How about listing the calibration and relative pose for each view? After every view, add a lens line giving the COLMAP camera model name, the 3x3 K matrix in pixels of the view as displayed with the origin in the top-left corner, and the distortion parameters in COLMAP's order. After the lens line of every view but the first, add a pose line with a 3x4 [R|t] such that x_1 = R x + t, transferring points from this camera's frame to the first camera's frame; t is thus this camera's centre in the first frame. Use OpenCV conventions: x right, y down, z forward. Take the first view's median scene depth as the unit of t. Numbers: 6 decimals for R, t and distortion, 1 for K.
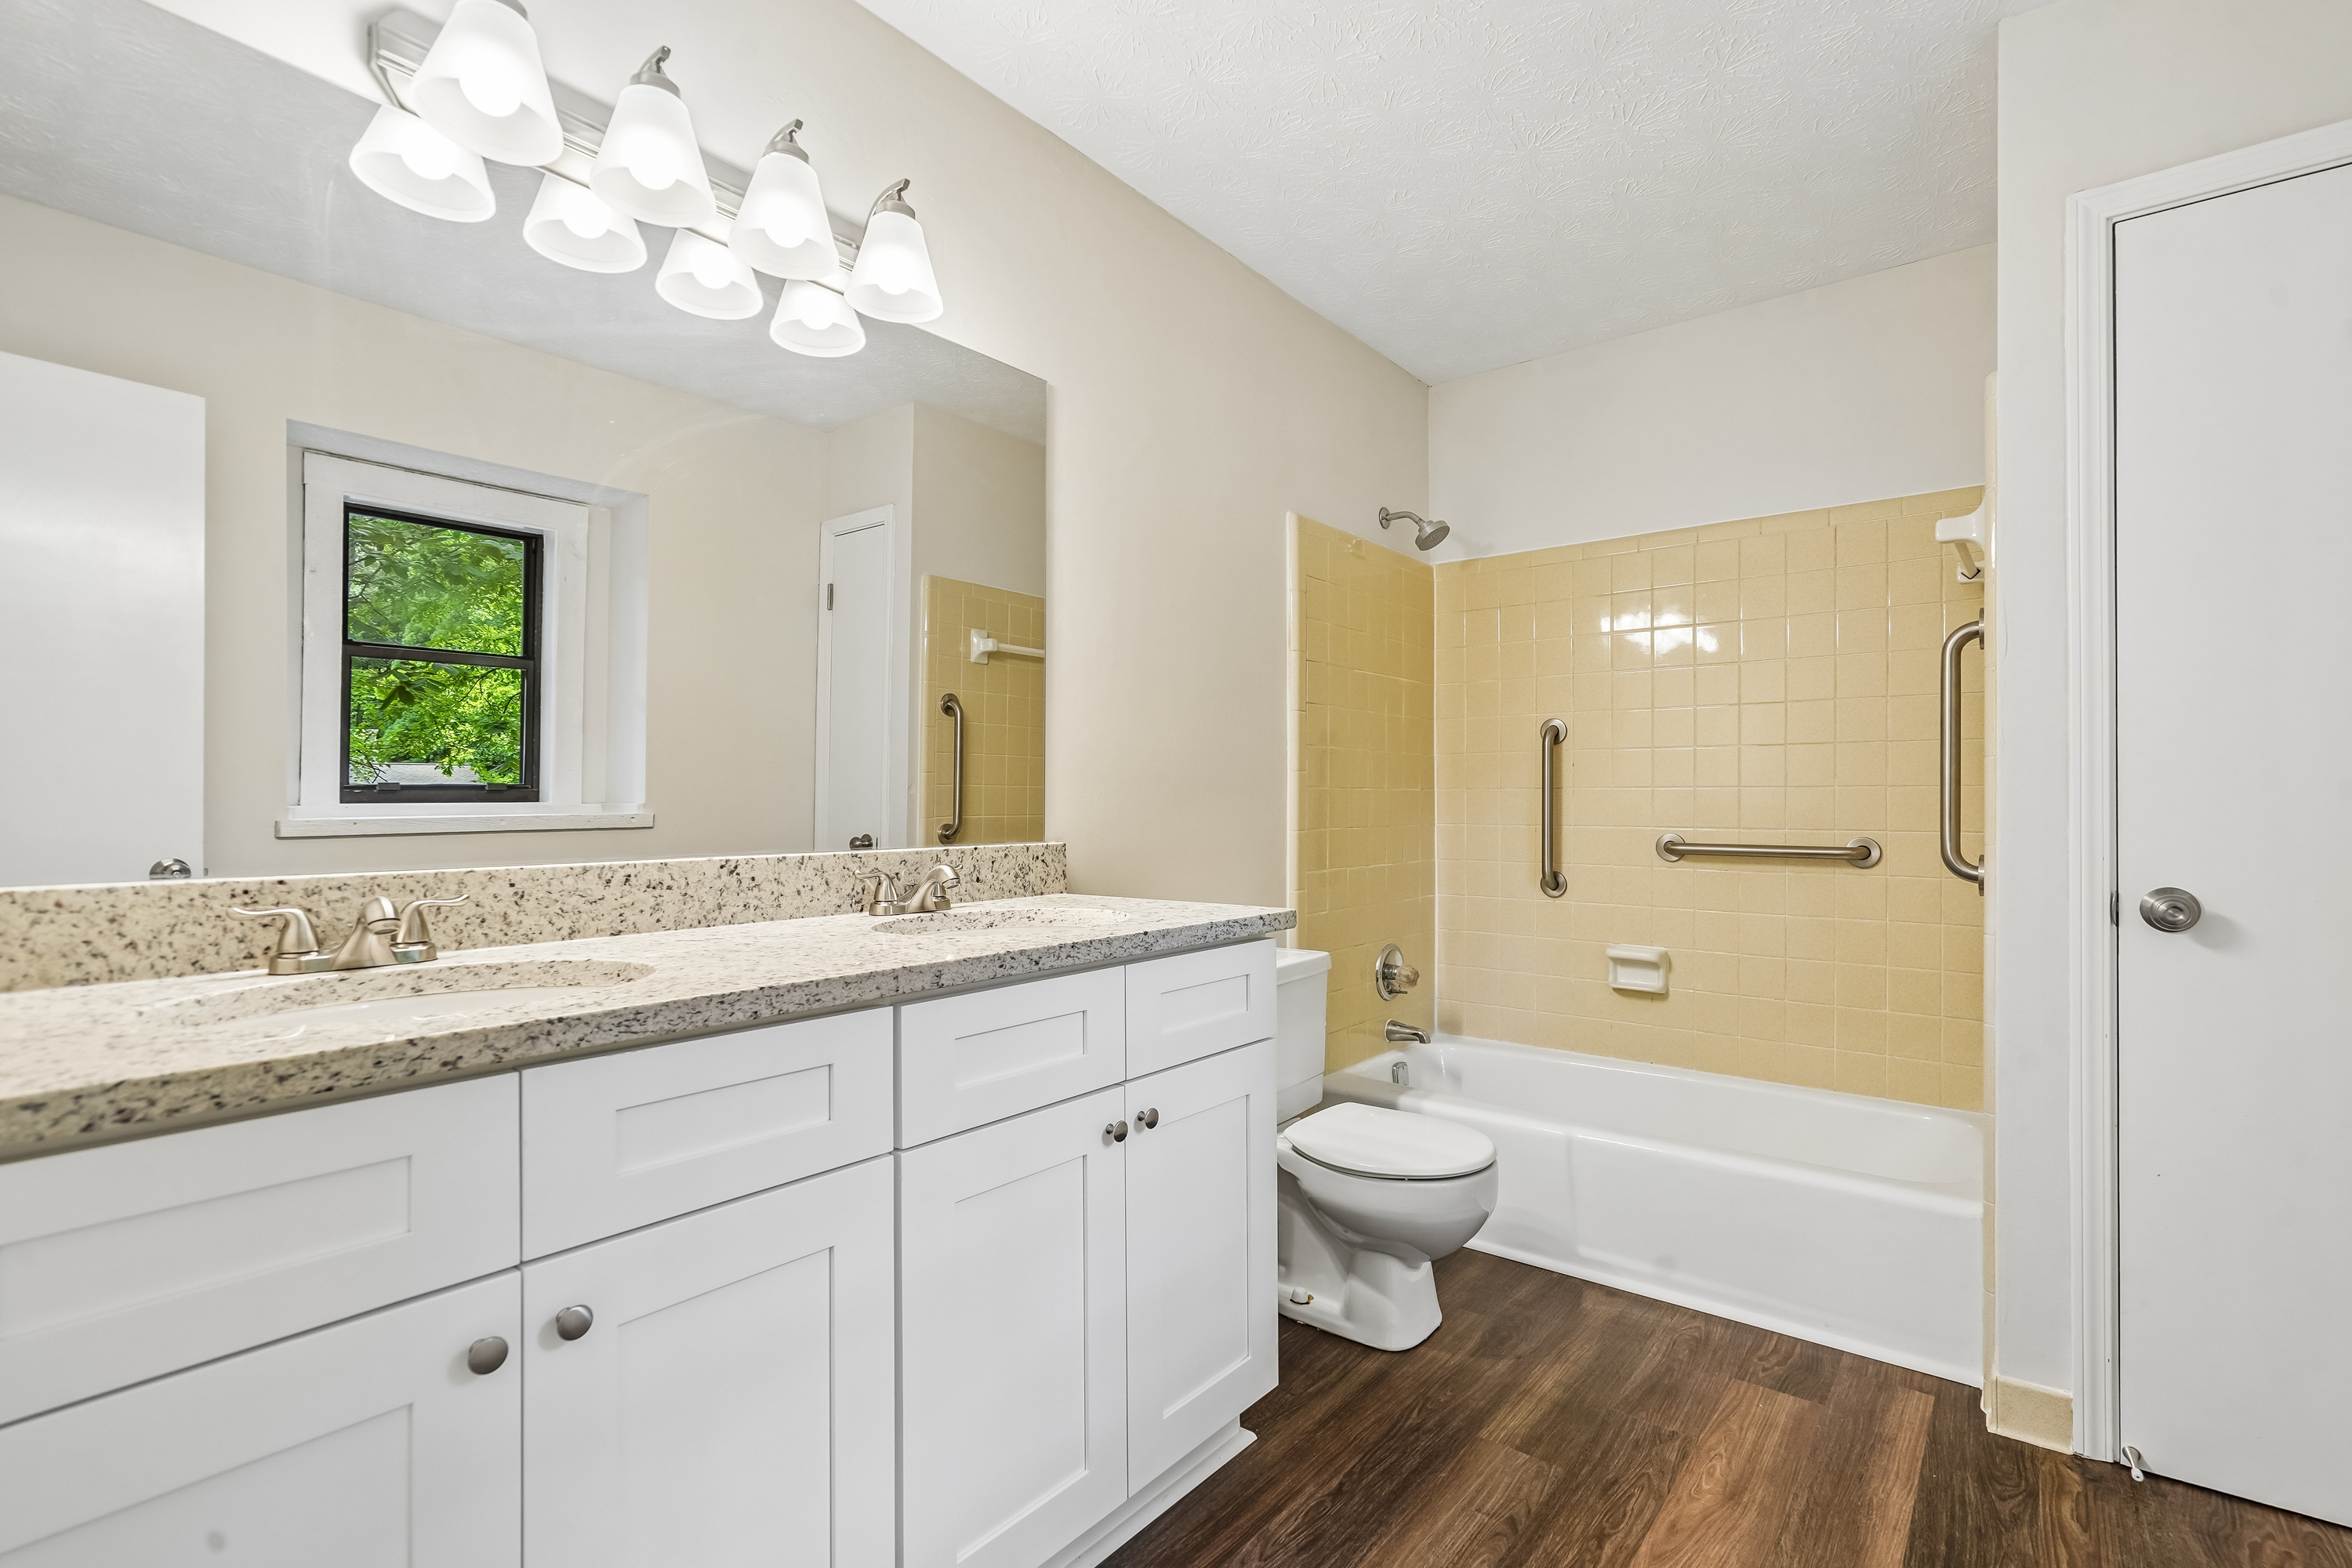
lens RADIAL K [[1090.7, 0, 1178.4], [0, 1090.7, 802.6], [0, 0, 1]] dist [-0.005304, 0.003215]
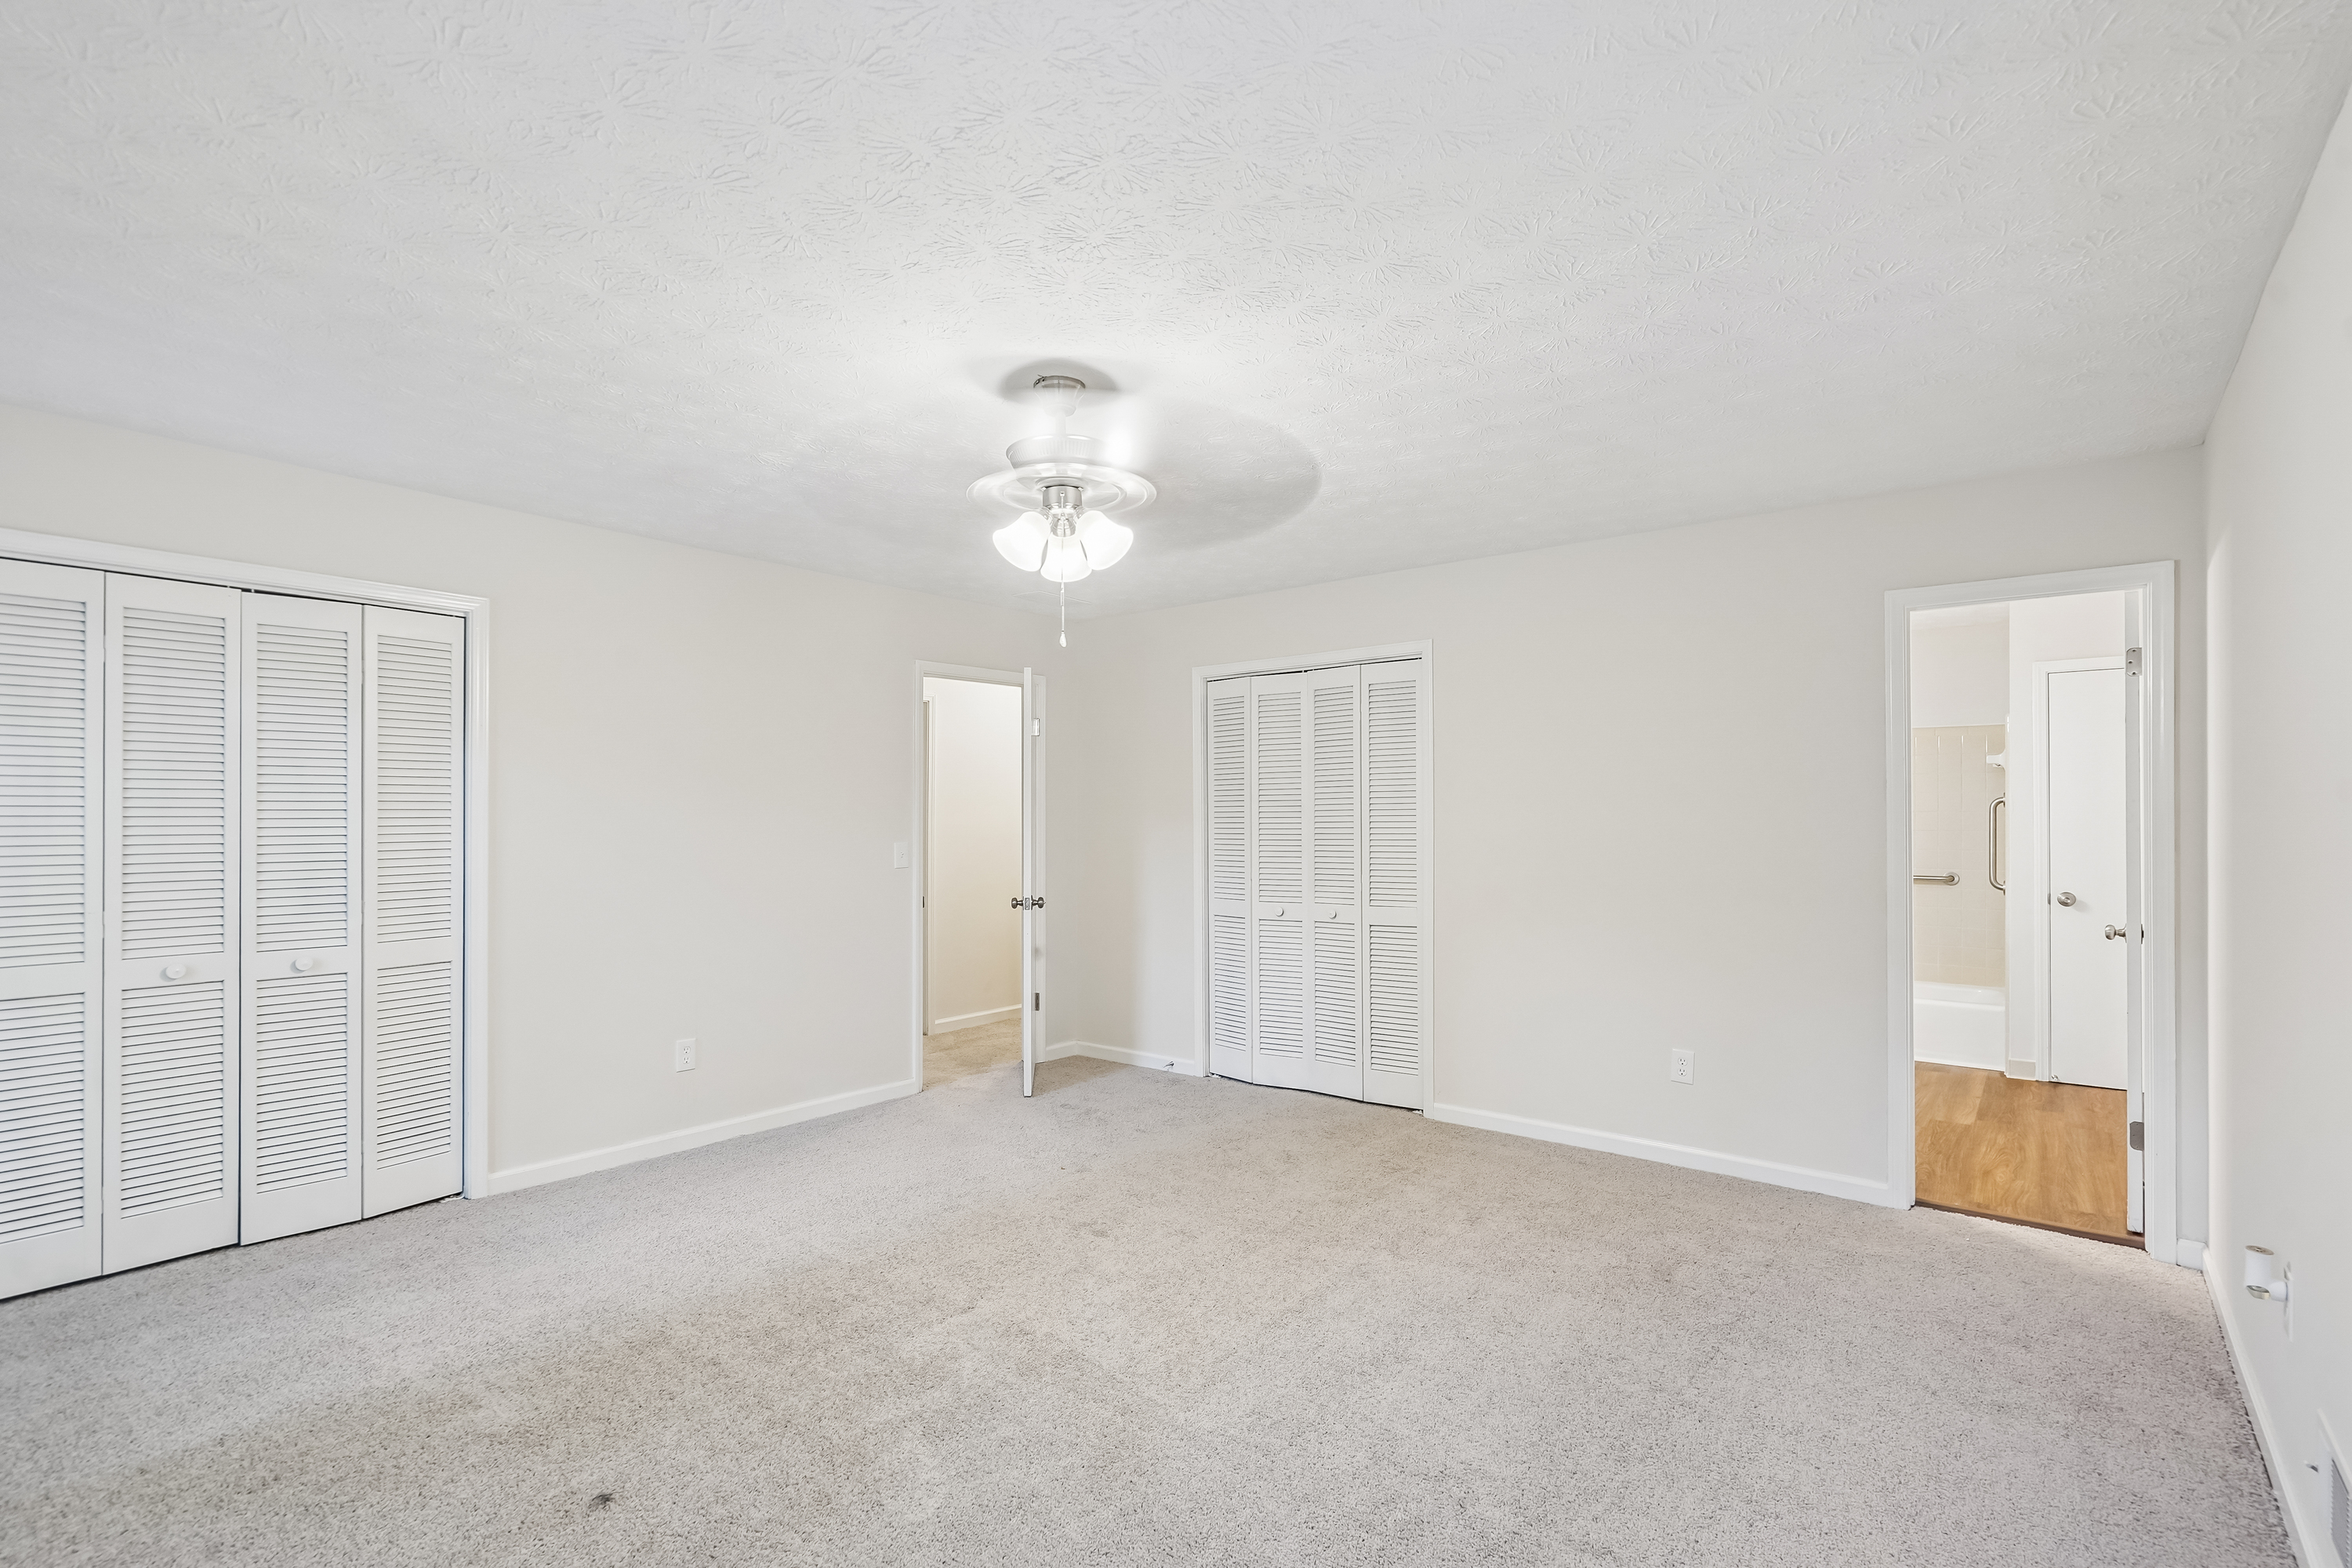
lens RADIAL K [[1090.7, 0, 1161.9], [0, 1090.7, 822.0], [0, 0, 1]] dist [-0.005304, 0.003215]
pose [[0.999712, -0.002844, -0.023827, -1.312704], [0.002923, 0.999990, 0.003276, -0.114894], [0.023817, -0.003345, 0.999711, -1.783069]]
